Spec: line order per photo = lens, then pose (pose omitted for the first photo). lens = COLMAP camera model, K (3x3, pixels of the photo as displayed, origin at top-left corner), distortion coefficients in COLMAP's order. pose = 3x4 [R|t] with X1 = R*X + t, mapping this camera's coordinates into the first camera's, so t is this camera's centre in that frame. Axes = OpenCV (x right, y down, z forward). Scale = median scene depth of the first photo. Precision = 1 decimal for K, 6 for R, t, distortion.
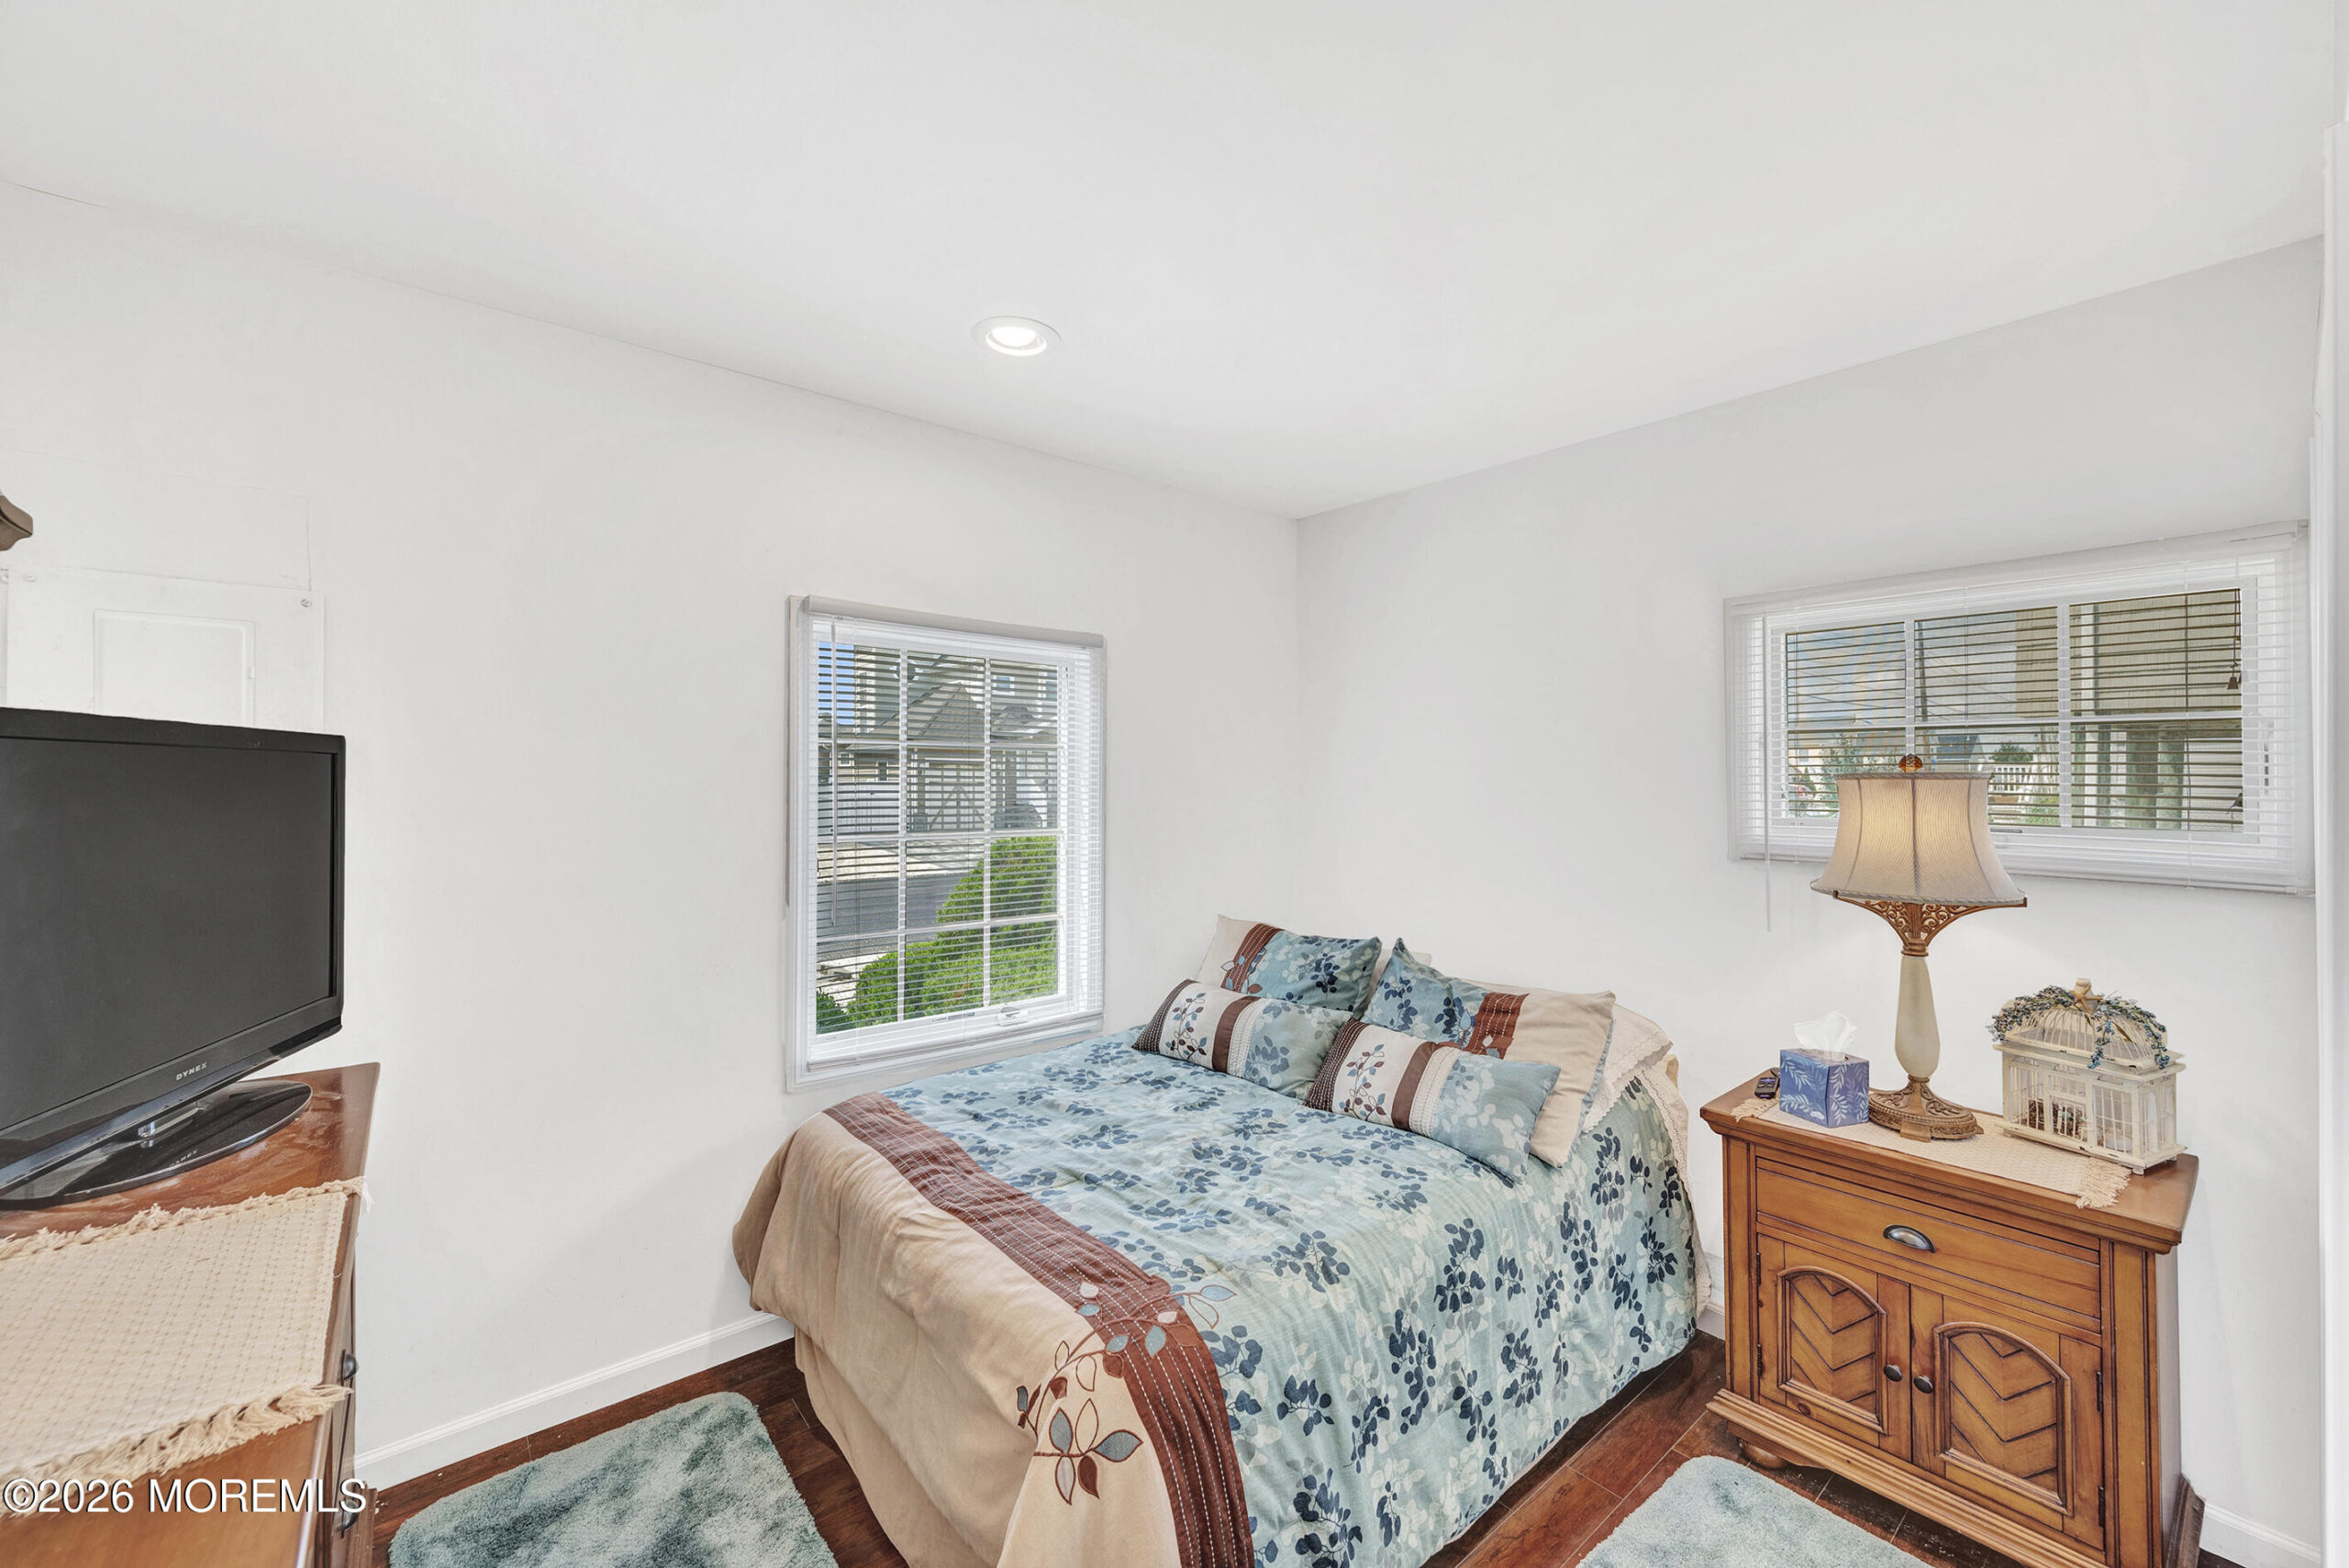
lens RADIAL K [[921.0, 0, 1181.9], [0, 921.0, 785.8], [0, 0, 1]] dist [-0.001291, -0.000006]
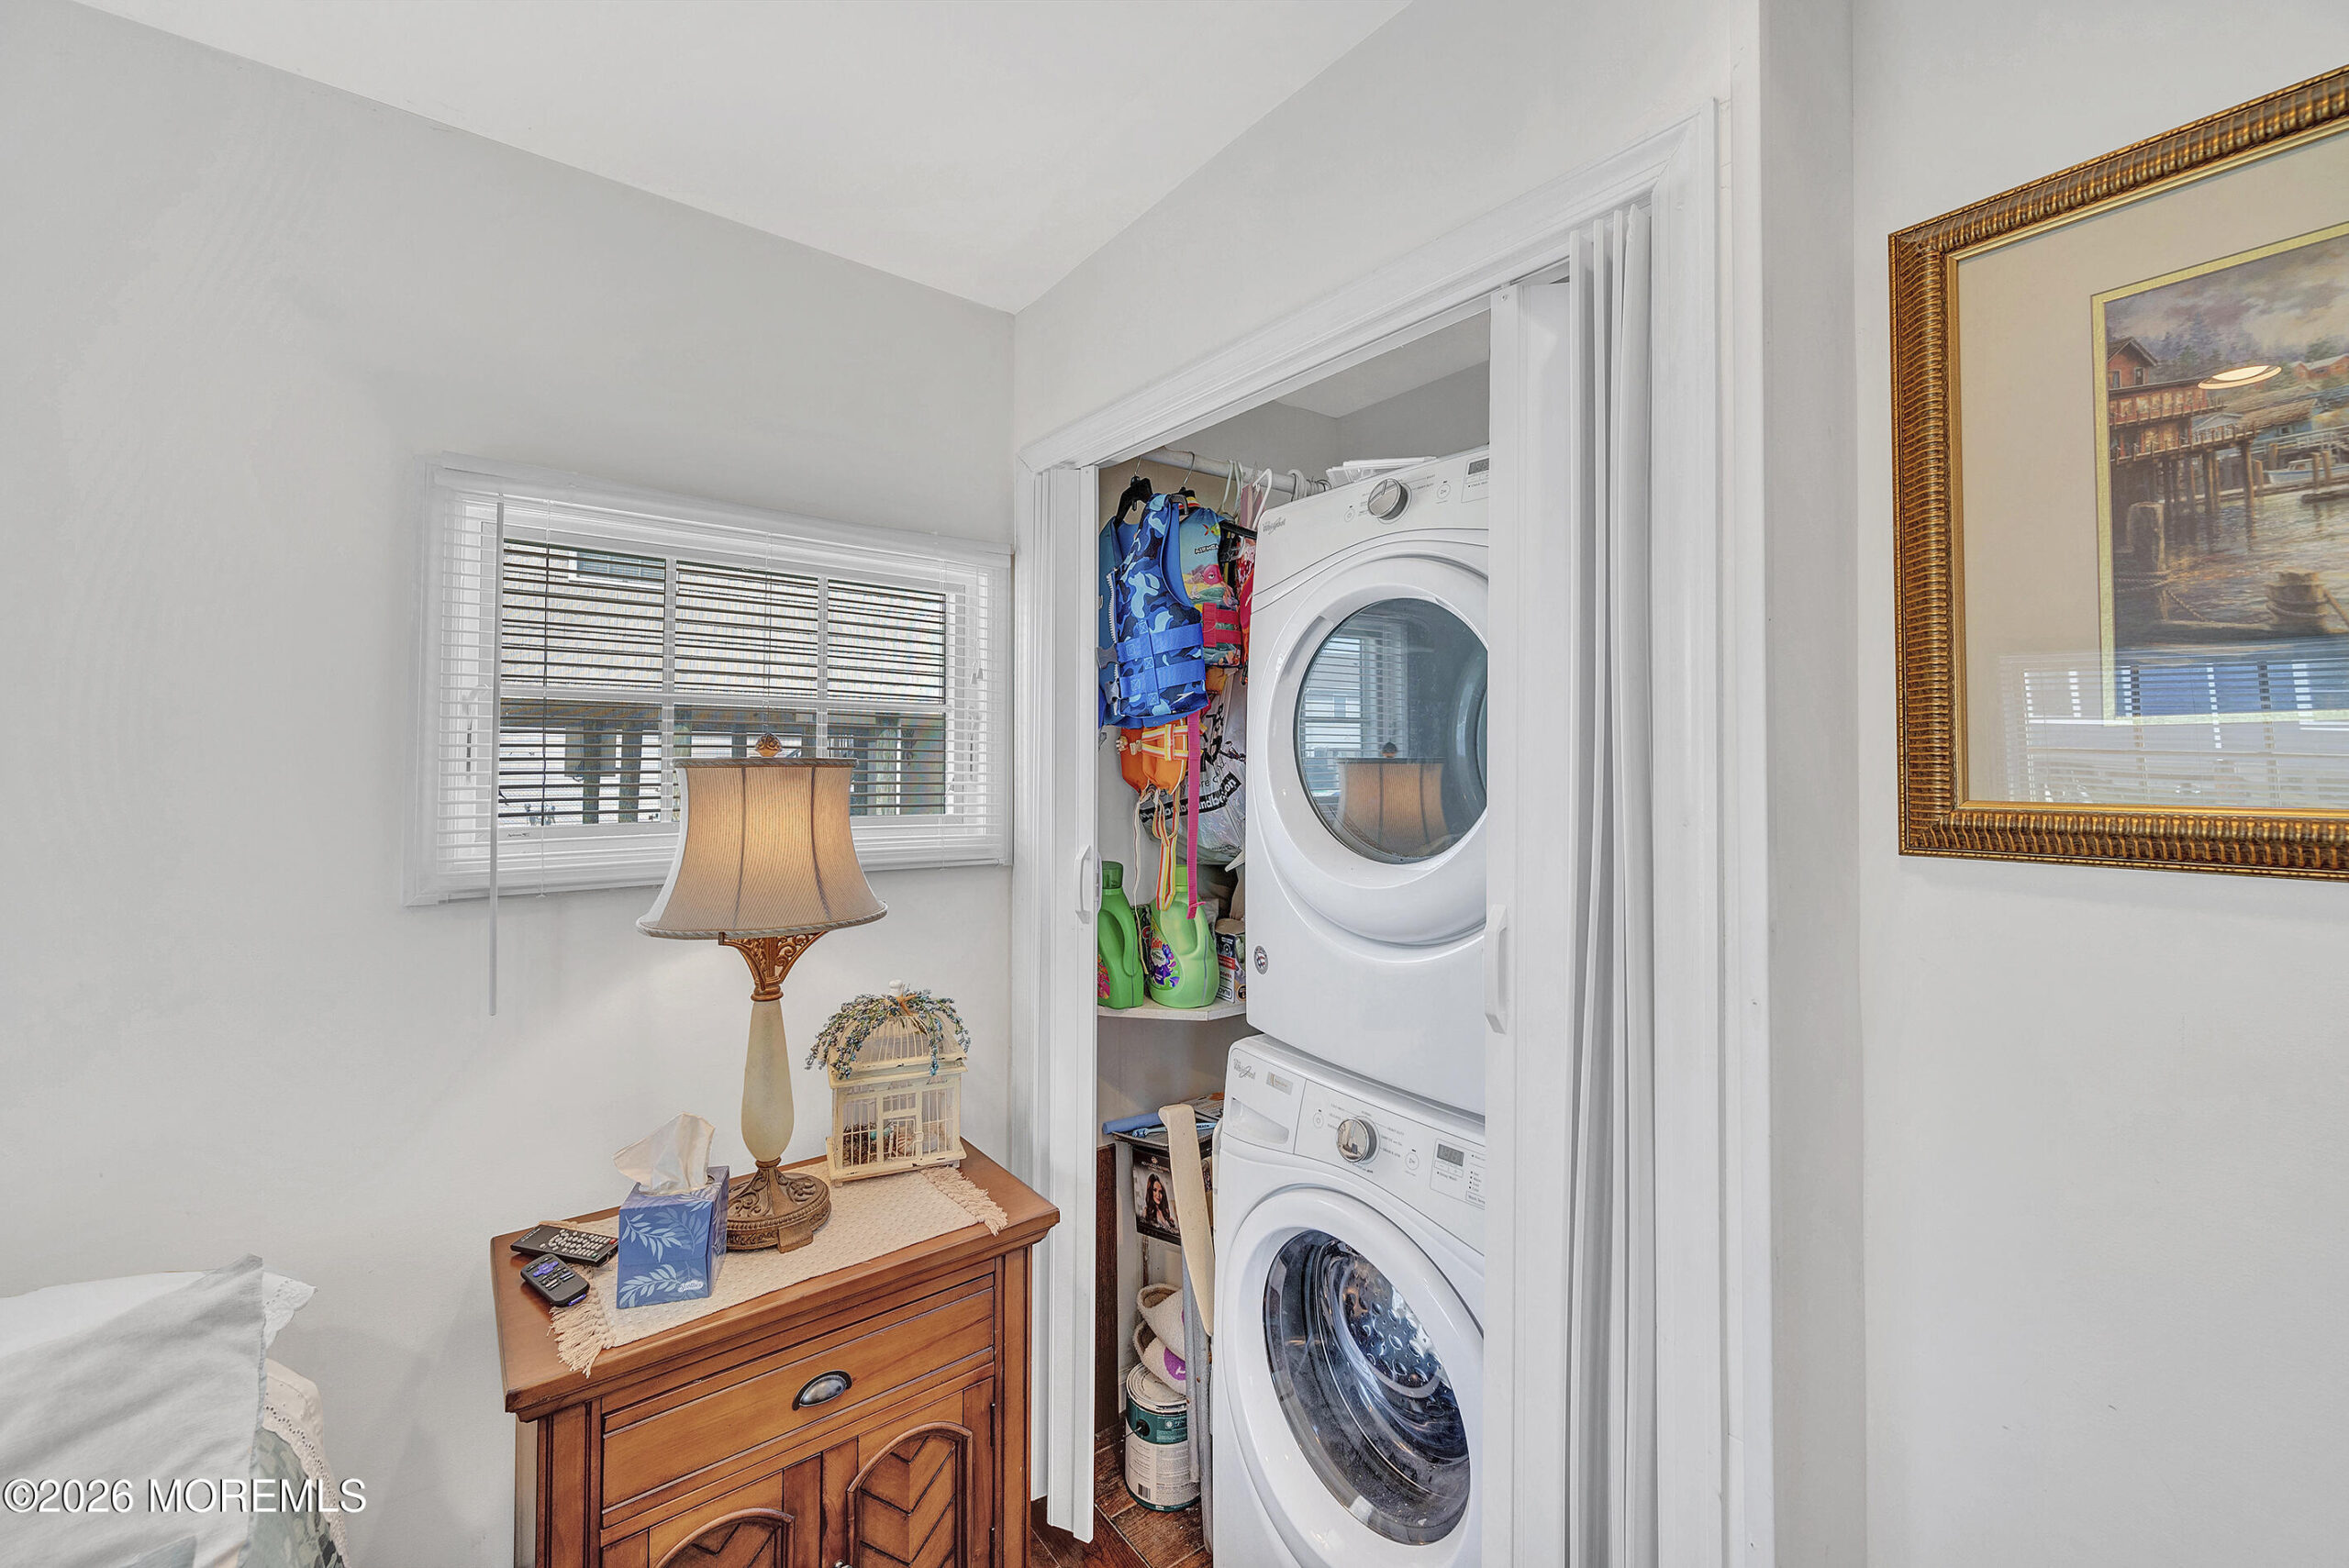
lens RADIAL K [[934.6, 0, 1175.3], [0, 934.6, 750.5], [0, 0, 1]] dist [0.020896, 0.000047]
pose [[0.034512, 0.011015, 0.999344, 0.033351], [0.004037, 0.999930, -0.011160, -0.010946], [-0.999396, 0.004420, 0.034465, 0.658056]]
